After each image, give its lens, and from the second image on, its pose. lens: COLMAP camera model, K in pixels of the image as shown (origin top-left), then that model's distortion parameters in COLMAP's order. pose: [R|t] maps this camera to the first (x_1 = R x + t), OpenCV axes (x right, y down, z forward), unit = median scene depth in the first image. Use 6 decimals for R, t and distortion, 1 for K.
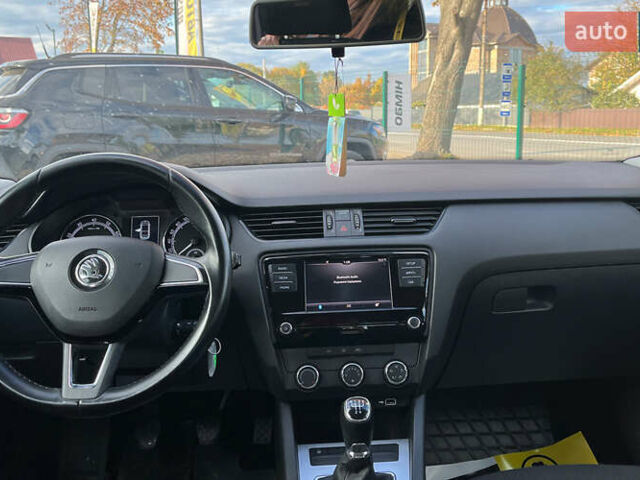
lens RADIAL K [[594.4, 0, 293.8], [0, 594.4, 217.0], [0, 0, 1]] dist [0.038615, 0.000000]
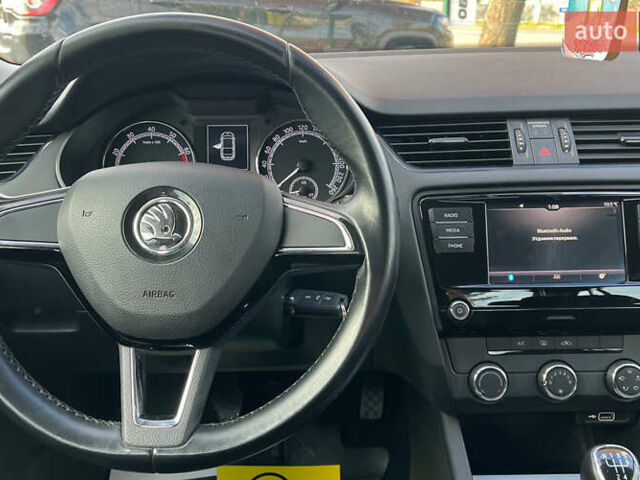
lens RADIAL K [[594.4, 0, 321.2], [0, 594.4, 242.9], [0, 0, 1]] dist [0.038615, 0.000000]
pose [[0.999494, 0.023041, -0.021938, -0.146073], [-0.018102, 0.978925, 0.203418, -0.011384], [0.026163, -0.202918, 0.978846, 0.373056]]
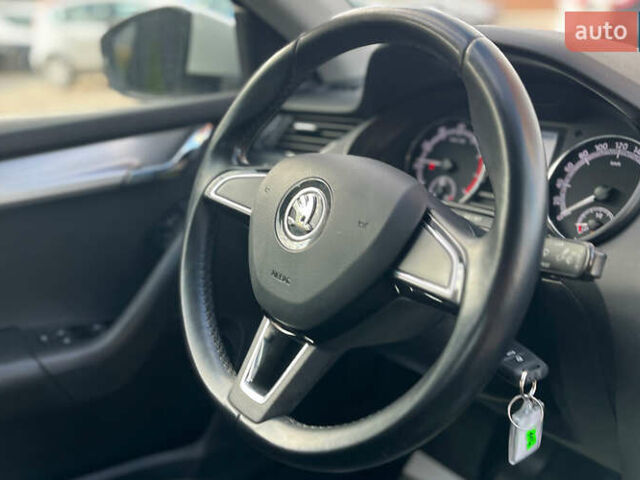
lens RADIAL K [[594.4, 0, 320.3], [0, 594.4, 238.9], [0, 0, 1]] dist [0.038615, 0.000000]
pose [[0.629542, 0.271352, -0.728042, 0.079976], [-0.112262, 0.958966, 0.260347, -0.033639], [0.768814, -0.082168, 0.634172, 0.538928]]
